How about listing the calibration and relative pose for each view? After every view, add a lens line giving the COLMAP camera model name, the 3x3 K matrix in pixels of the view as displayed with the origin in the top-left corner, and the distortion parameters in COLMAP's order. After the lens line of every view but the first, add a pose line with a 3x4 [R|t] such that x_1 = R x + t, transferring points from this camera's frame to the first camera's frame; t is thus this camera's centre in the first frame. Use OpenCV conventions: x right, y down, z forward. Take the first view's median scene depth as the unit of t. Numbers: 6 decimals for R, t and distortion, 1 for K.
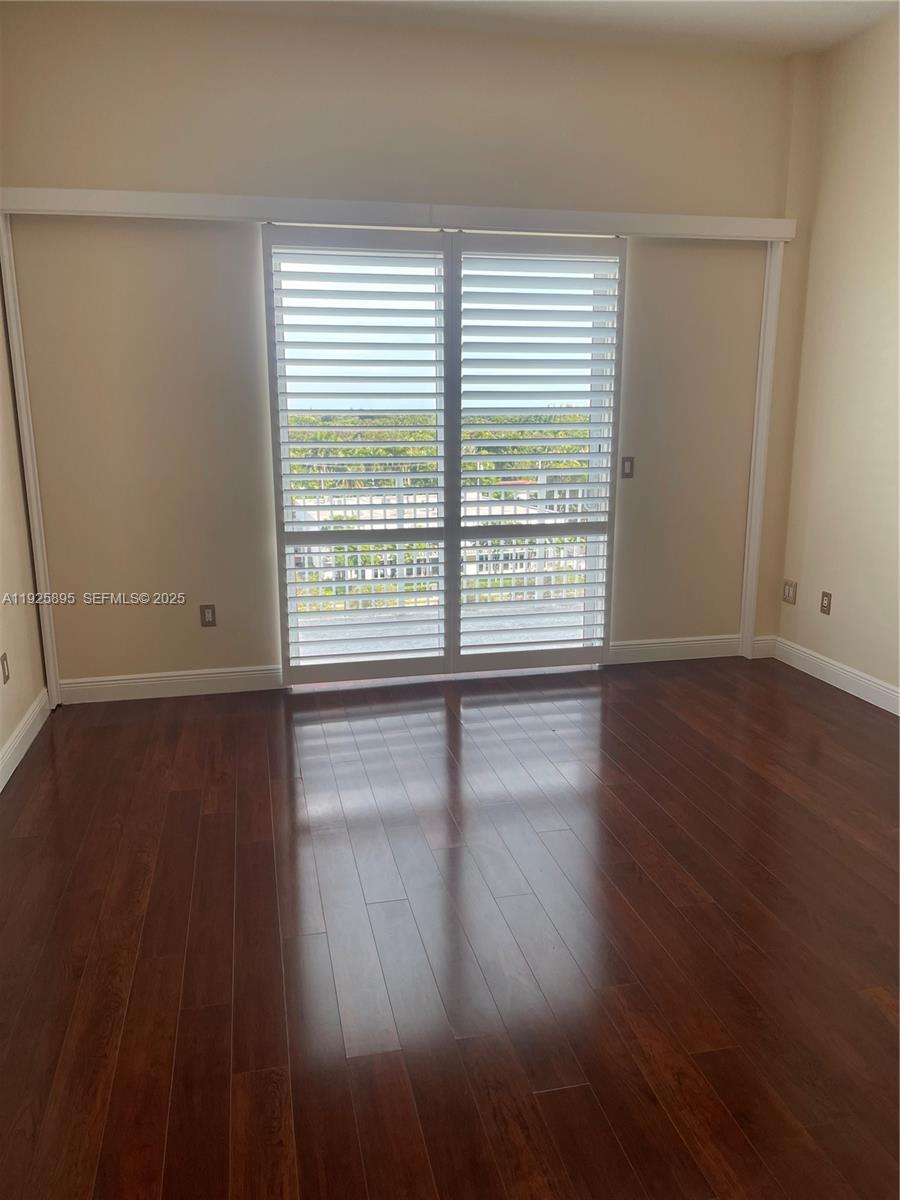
lens RADIAL K [[893.0, 0, 453.7], [0, 893.0, 608.4], [0, 0, 1]] dist [0.095469, -0.126128]
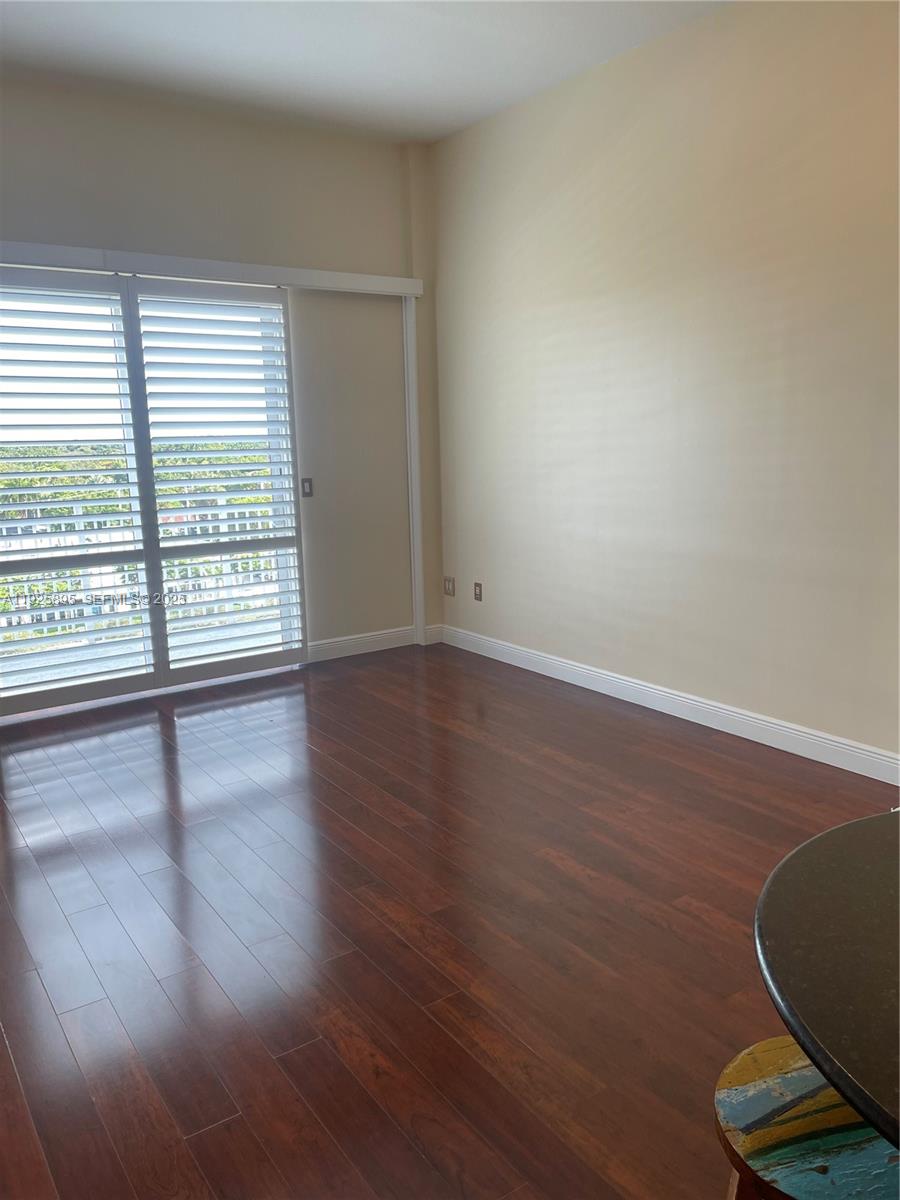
lens RADIAL K [[893.0, 0, 453.7], [0, 893.0, 608.4], [0, 0, 1]] dist [0.095469, -0.126128]
pose [[0.926938, -0.090597, 0.364112, -0.062579], [0.100994, 0.994841, -0.009572, 0.024831], [-0.361366, 0.045646, 0.931306, -0.116799]]
